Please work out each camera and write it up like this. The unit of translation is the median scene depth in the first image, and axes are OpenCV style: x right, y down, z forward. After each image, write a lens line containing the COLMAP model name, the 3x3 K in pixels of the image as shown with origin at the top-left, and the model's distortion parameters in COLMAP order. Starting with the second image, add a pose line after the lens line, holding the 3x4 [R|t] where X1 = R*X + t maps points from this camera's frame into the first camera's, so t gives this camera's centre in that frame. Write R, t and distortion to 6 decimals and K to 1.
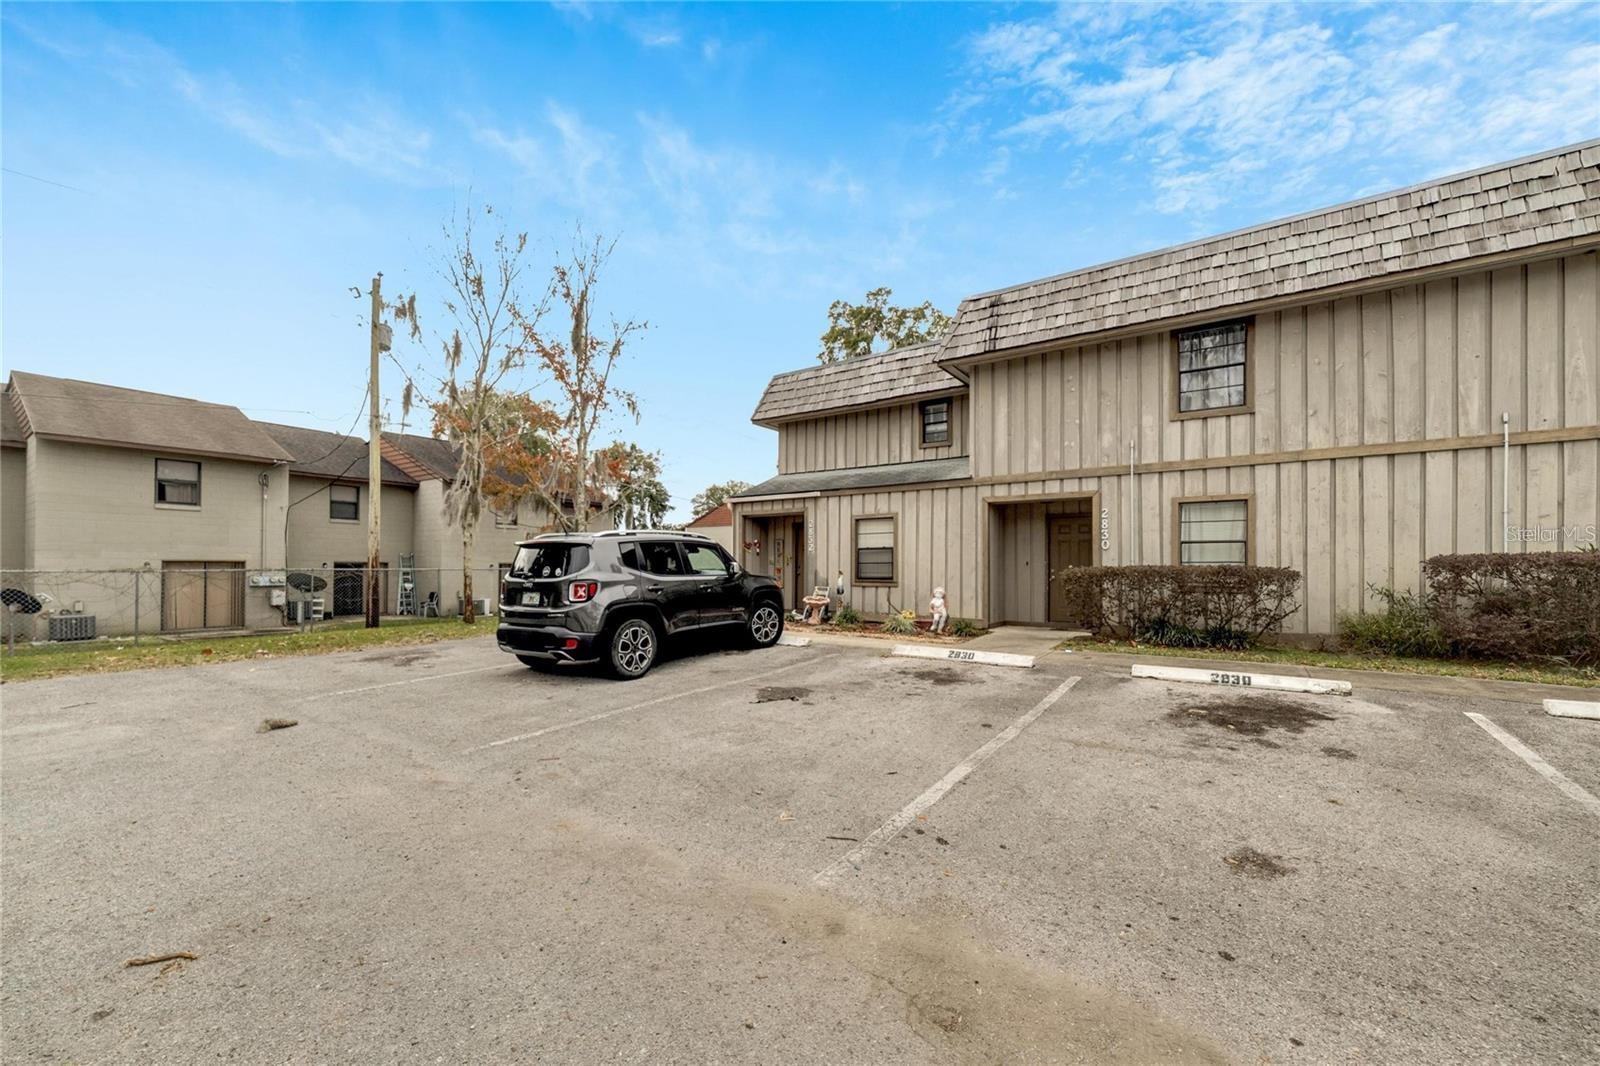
lens RADIAL K [[627.7, 0, 801.5], [0, 627.7, 563.5], [0, 0, 1]] dist [-0.002682, 0.003265]
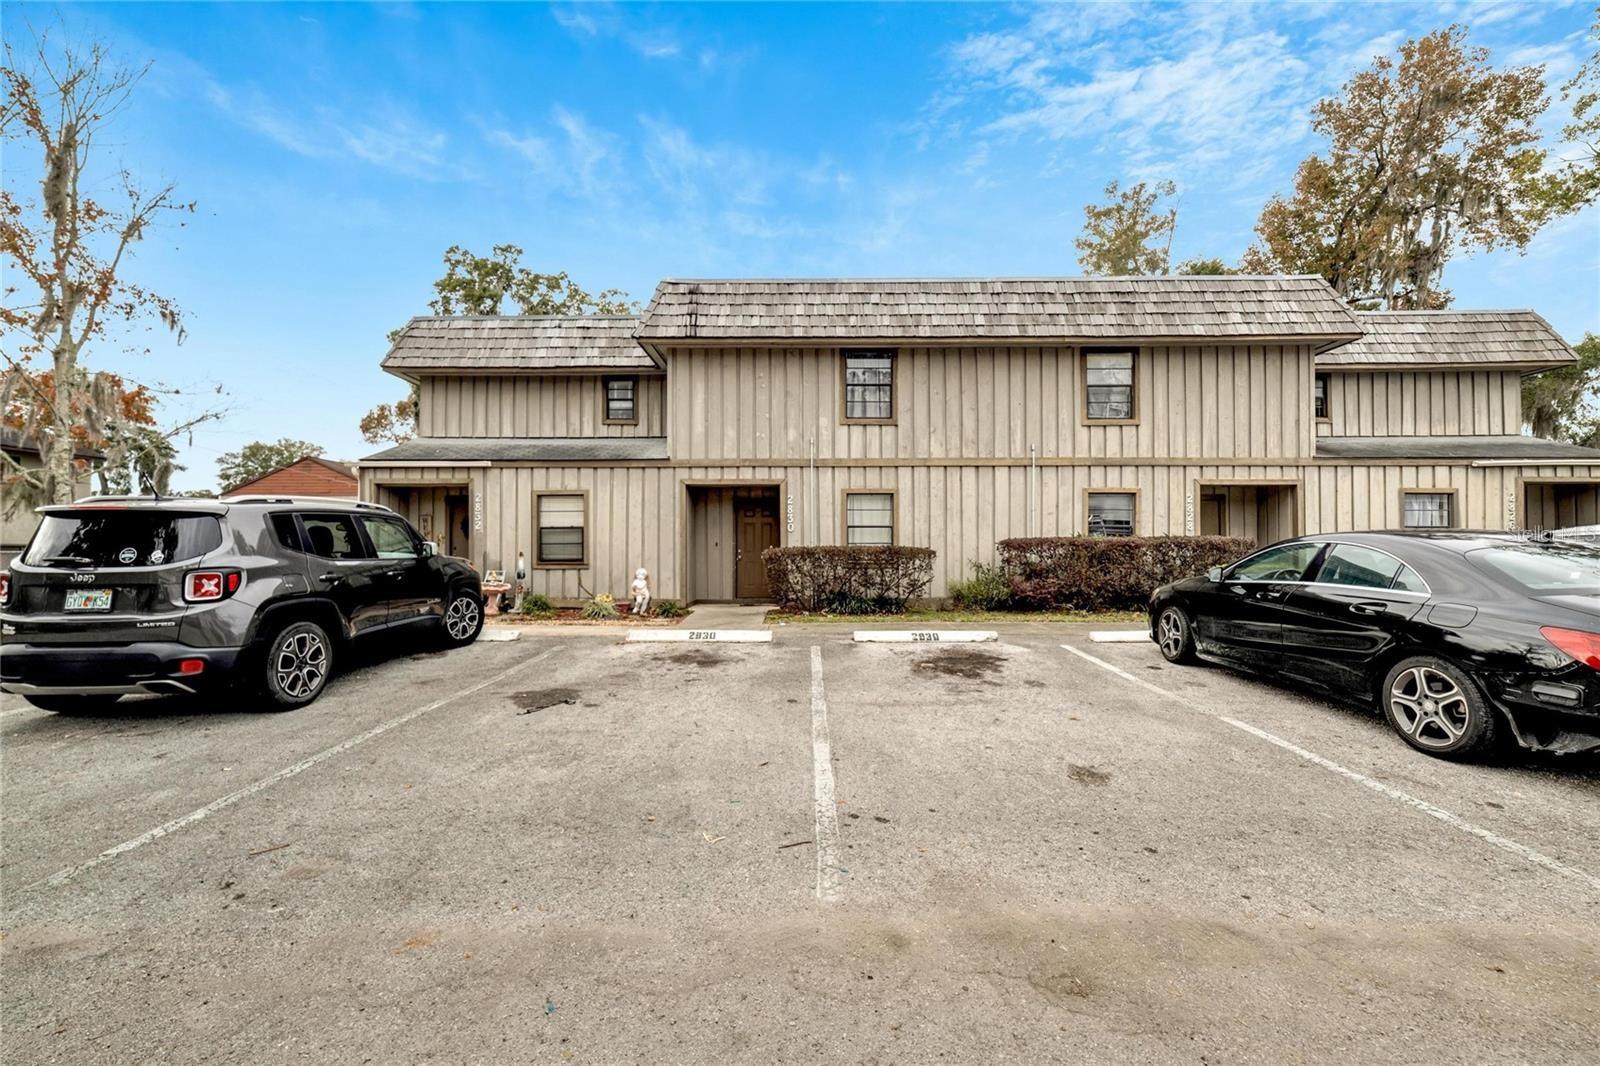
lens RADIAL K [[616.2, 0, 799.6], [0, 616.2, 543.7], [0, 0, 1]] dist [-0.001464, 0.000283]
pose [[0.827753, 0.001373, 0.561090, -0.114242], [-0.000382, 0.999998, -0.001882, 0.001071], [-0.561092, 0.001344, 0.827752, 0.067914]]
